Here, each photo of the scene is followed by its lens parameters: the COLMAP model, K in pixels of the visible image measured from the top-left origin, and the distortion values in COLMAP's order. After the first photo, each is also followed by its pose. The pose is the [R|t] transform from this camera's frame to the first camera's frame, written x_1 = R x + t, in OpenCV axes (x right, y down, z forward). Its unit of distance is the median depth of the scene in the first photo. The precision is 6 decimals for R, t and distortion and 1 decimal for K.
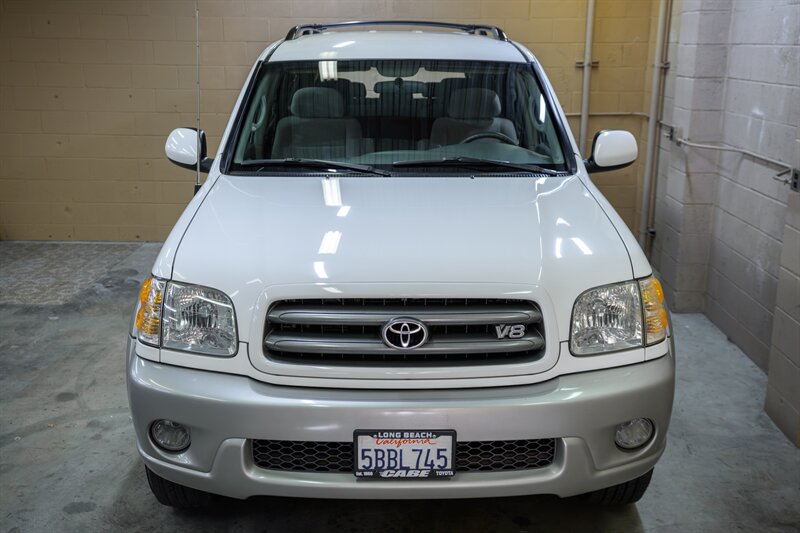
lens RADIAL K [[898.4, 0, 398.6], [0, 898.4, 260.4], [0, 0, 1]] dist [0.077792, 0.031628]
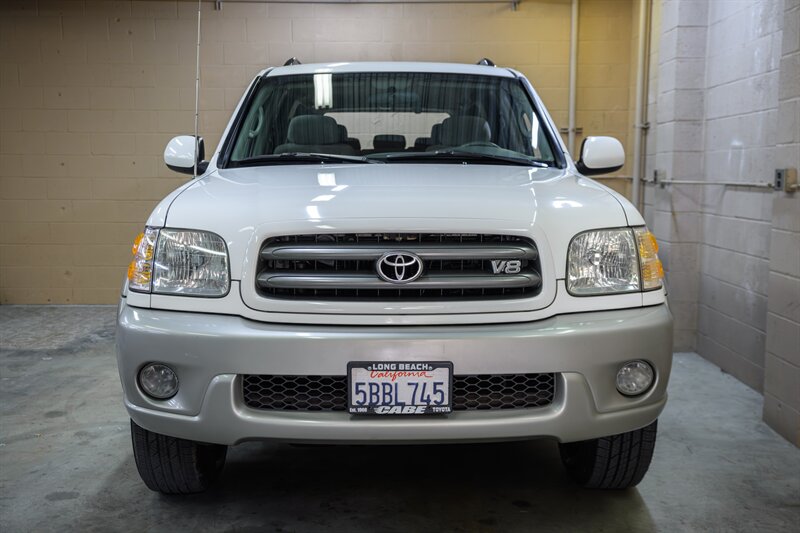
lens RADIAL K [[871.4, 0, 400.0], [0, 871.4, 266.5], [0, 0, 1]] dist [0.054170, 0.026348]
pose [[0.999947, -0.004089, 0.009481, -0.001216], [0.005415, 0.989510, -0.144361, 0.167355], [-0.008791, 0.144405, 0.989480, 0.041368]]
